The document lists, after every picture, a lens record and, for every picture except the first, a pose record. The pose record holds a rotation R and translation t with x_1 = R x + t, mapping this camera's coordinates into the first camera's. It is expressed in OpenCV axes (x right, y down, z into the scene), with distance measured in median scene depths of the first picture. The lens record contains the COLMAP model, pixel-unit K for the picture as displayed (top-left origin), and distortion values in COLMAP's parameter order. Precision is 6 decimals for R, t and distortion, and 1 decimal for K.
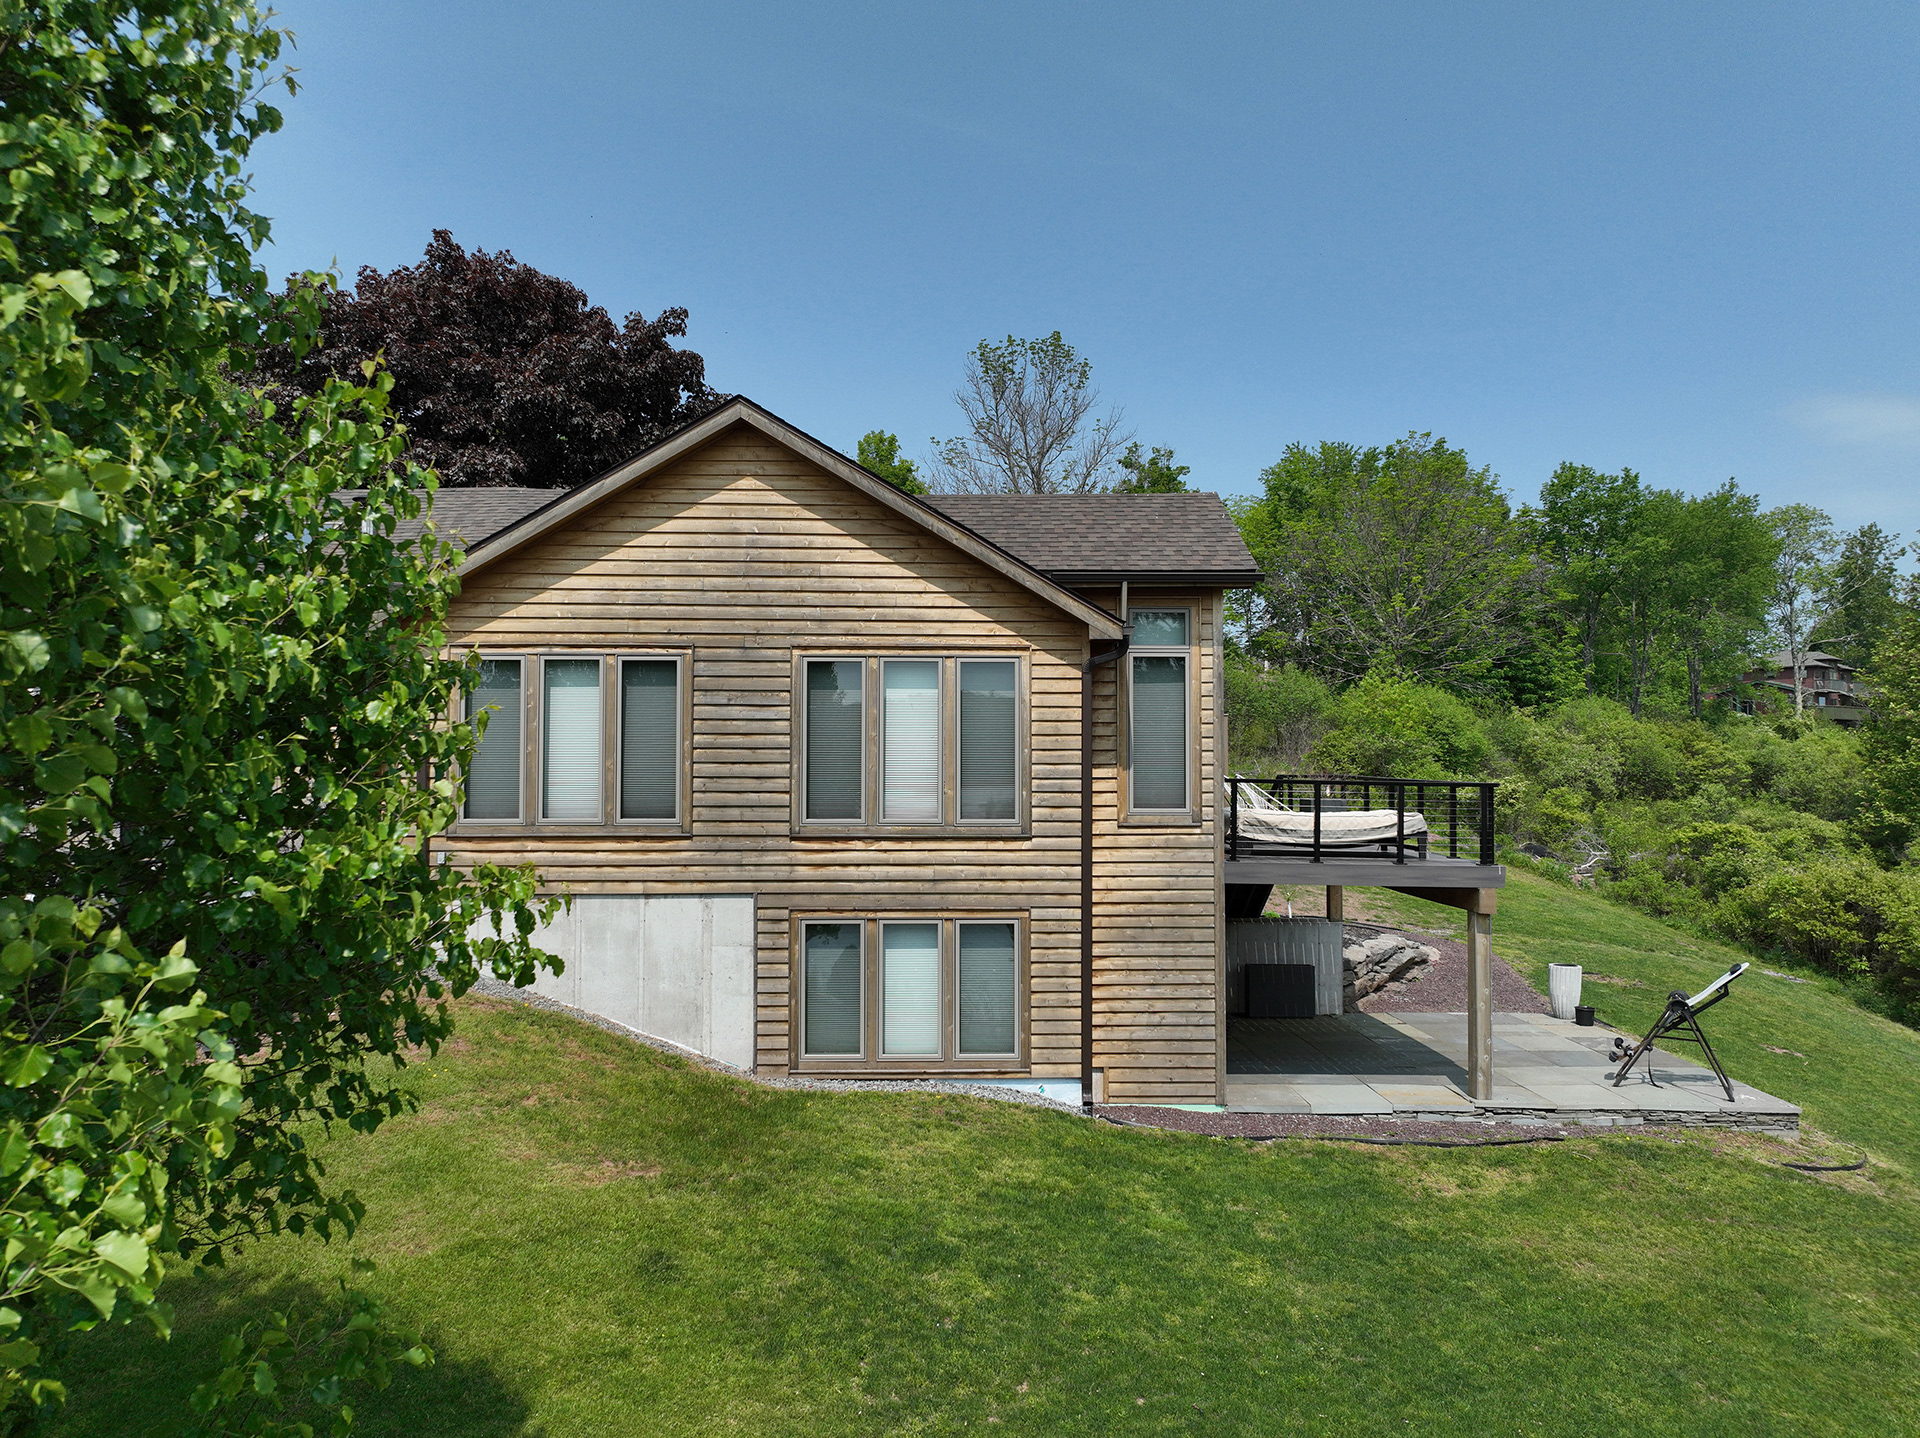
lens RADIAL K [[1347.4, 0, 962.3], [0, 1347.4, 719.3], [0, 0, 1]] dist [-0.001839, 0.020320]
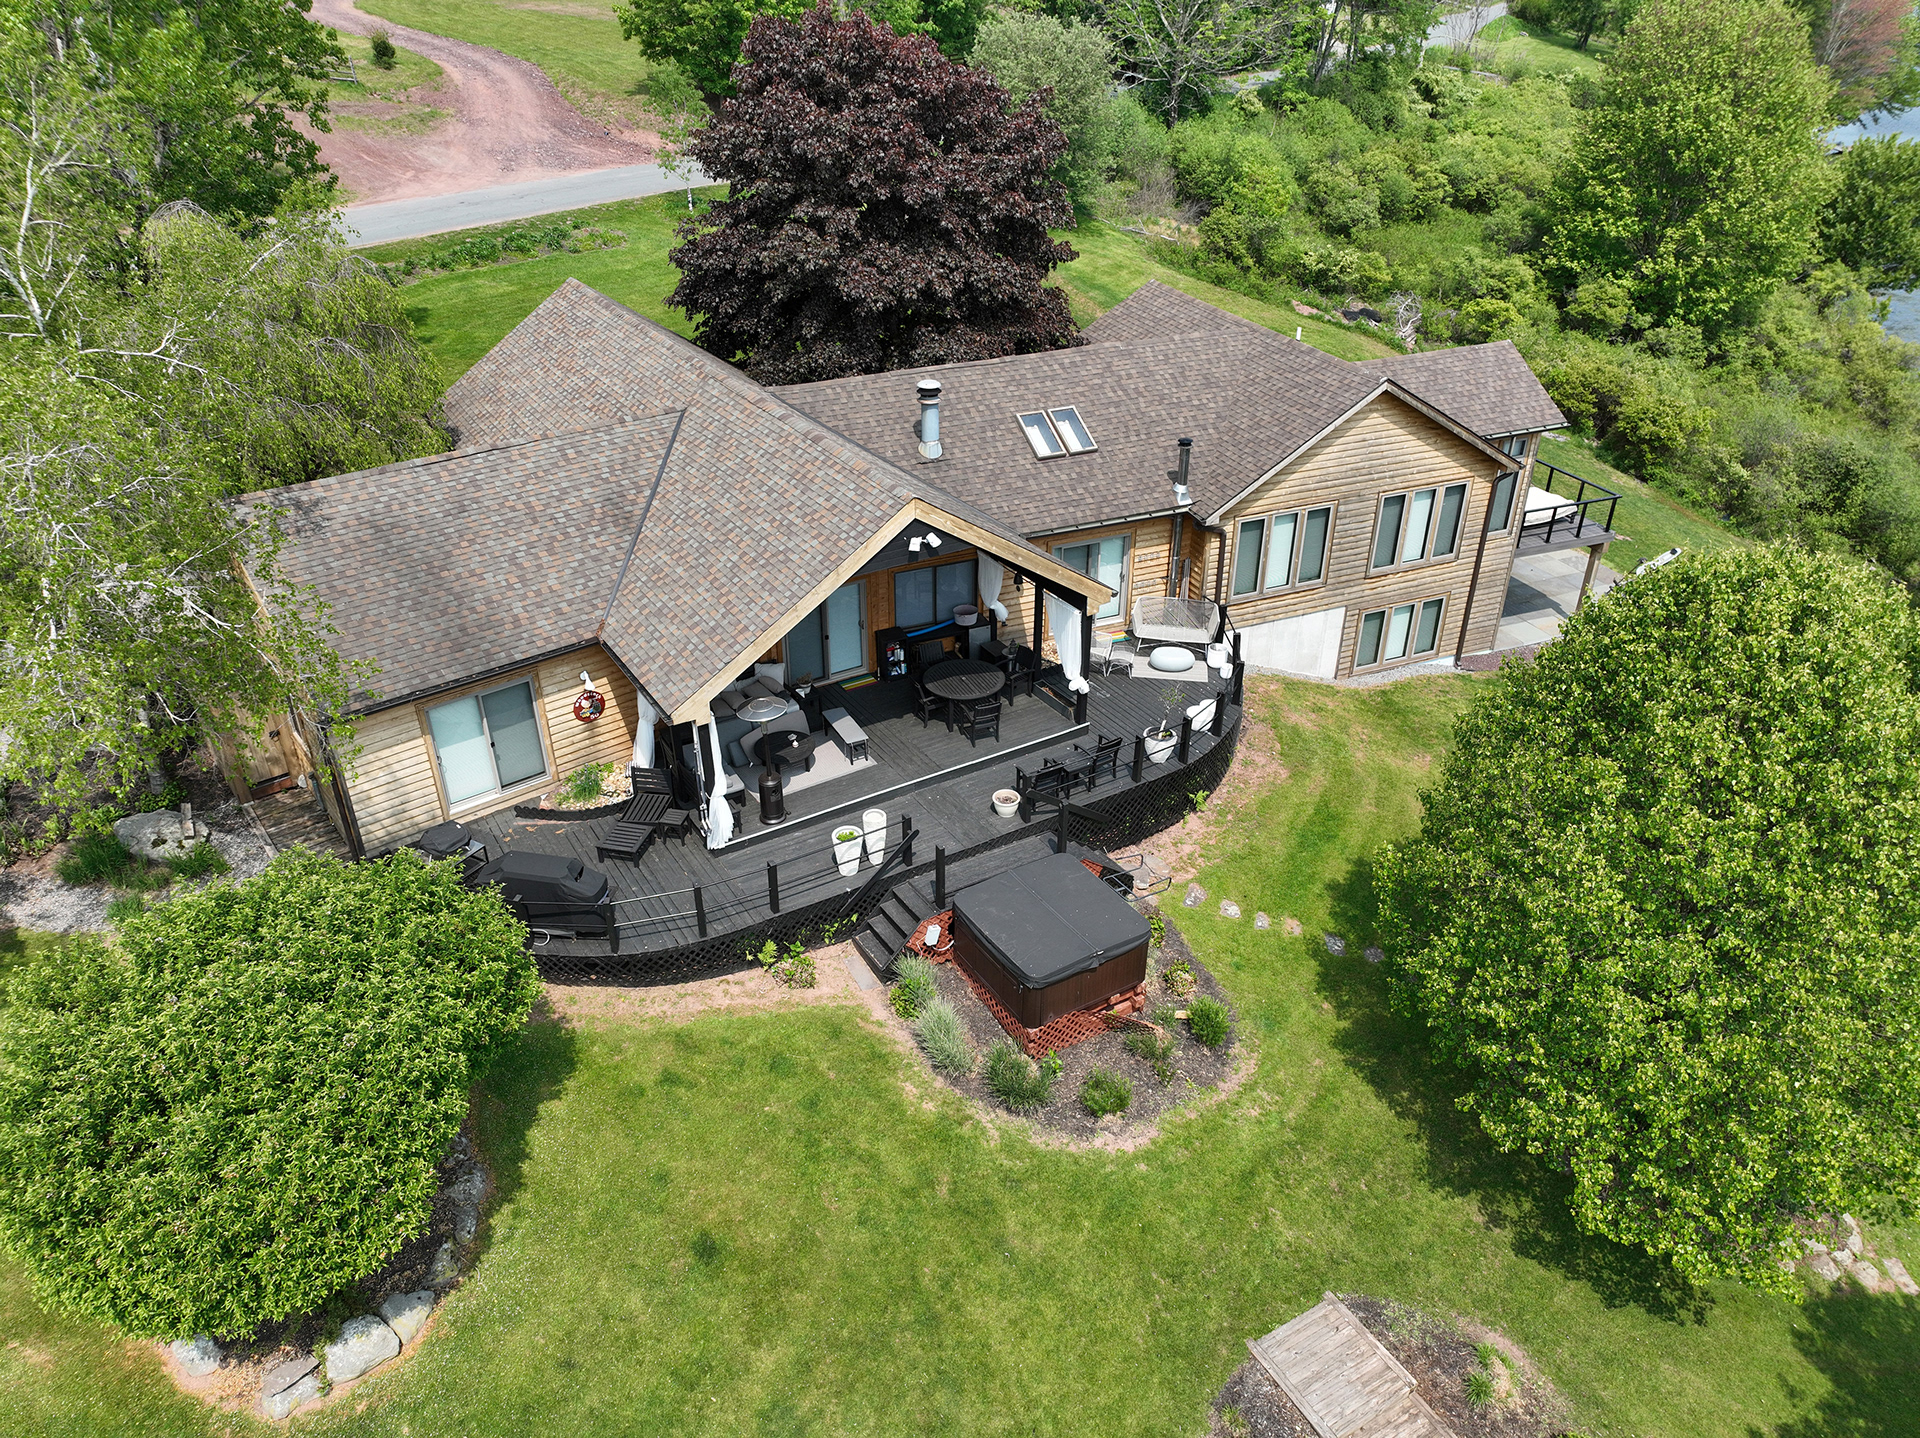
lens RADIAL K [[1347.4, 0, 962.3], [0, 1347.4, 719.3], [0, 0, 1]] dist [-0.001839, 0.020320]
pose [[0.933096, -0.185650, 0.308003, -1.386747], [-0.008234, 0.845197, 0.534391, -0.834929], [-0.359533, -0.501174, 0.787121, -0.528551]]
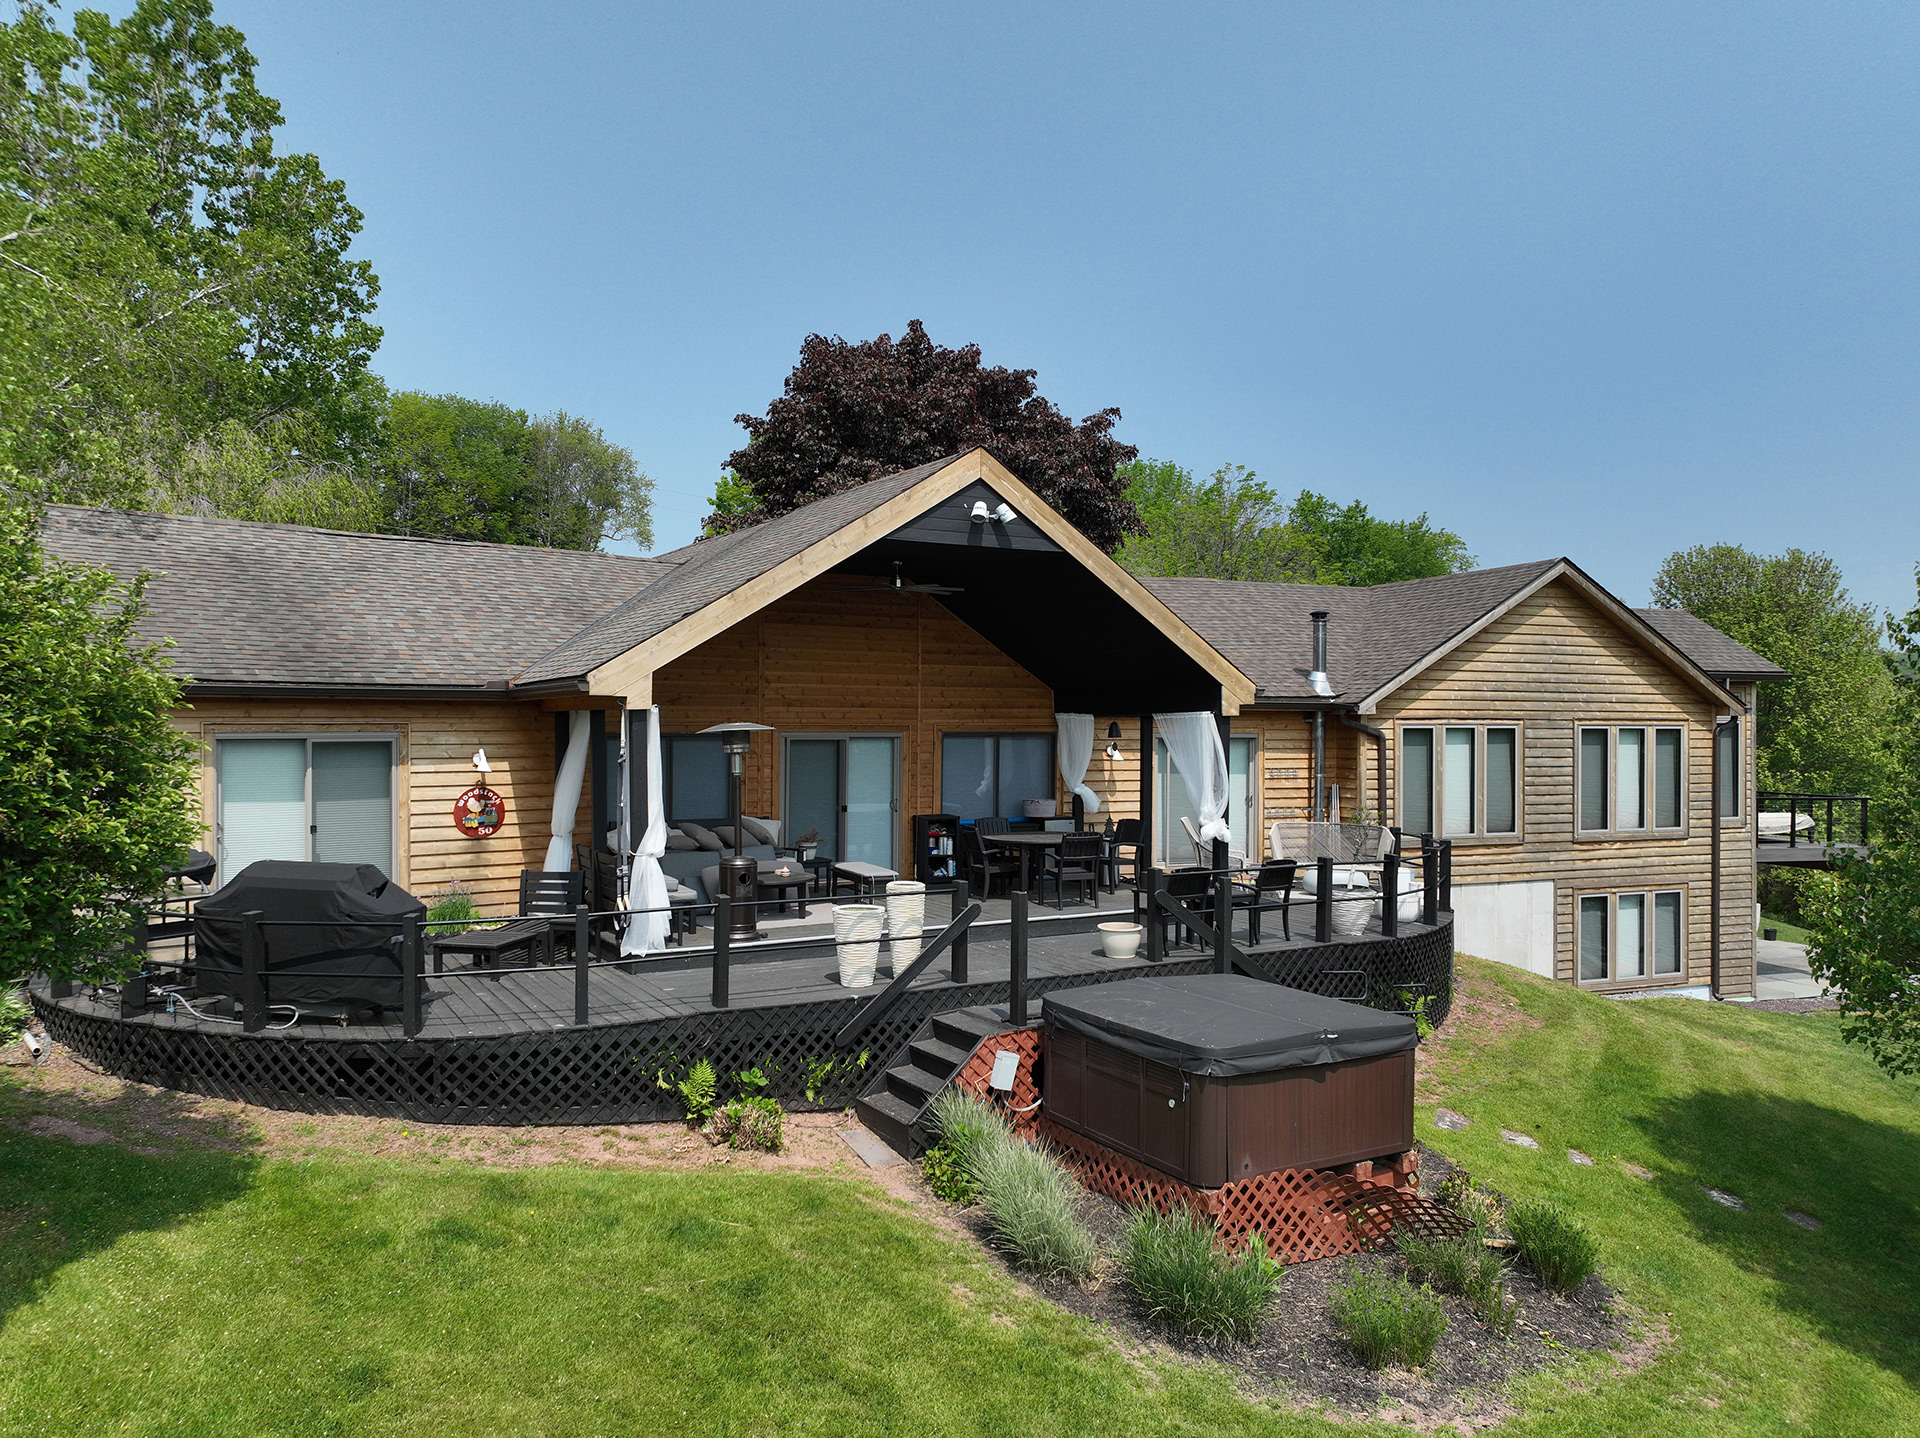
lens RADIAL K [[1347.4, 0, 962.3], [0, 1347.4, 719.3], [0, 0, 1]] dist [-0.001839, 0.020320]
pose [[0.942174, 0.002092, 0.335116, -1.300822], [-0.012613, 0.999493, 0.029222, -0.089604], [-0.334886, -0.031760, 0.941723, -0.219574]]
